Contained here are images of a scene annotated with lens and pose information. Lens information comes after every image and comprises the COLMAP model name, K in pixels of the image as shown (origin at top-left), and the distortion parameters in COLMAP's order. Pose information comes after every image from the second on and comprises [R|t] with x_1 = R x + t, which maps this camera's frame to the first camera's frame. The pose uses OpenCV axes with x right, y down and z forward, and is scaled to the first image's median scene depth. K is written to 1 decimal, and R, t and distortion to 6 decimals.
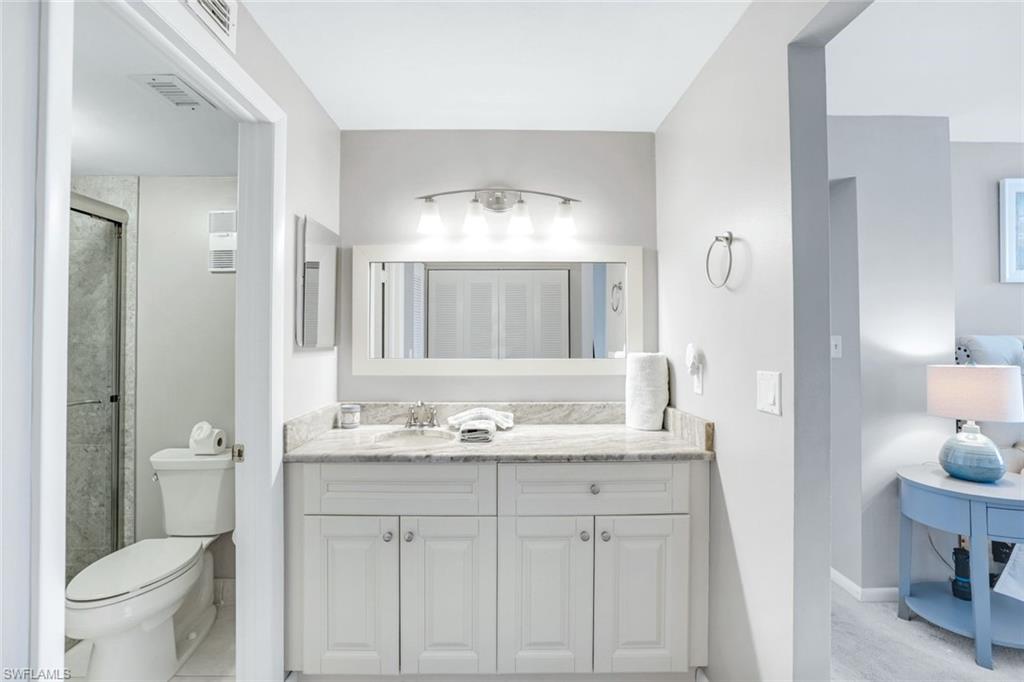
lens RADIAL K [[456.0, 0, 512.3], [0, 456.0, 338.2], [0, 0, 1]] dist [-0.015956, 0.002899]
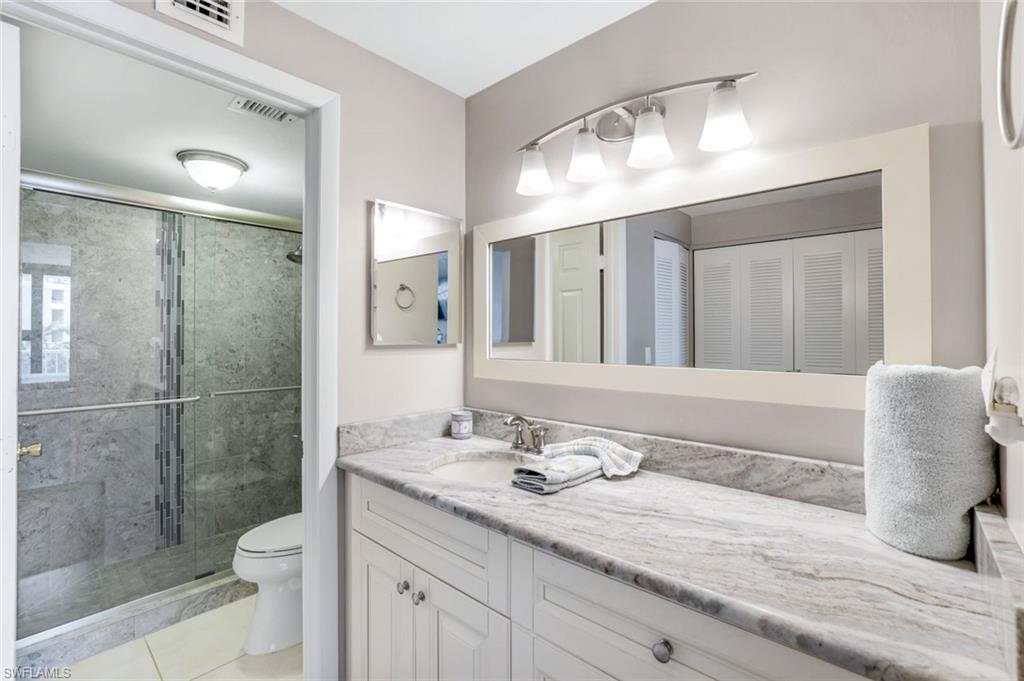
lens RADIAL K [[456.0, 0, 513.9], [0, 456.0, 338.2], [0, 0, 1]] dist [-0.015956, 0.002899]
pose [[0.723870, 0.001869, -0.689933, 0.311552], [0.004554, 0.999962, 0.007487, 0.000926], [0.689921, -0.008562, 0.723834, 0.435727]]
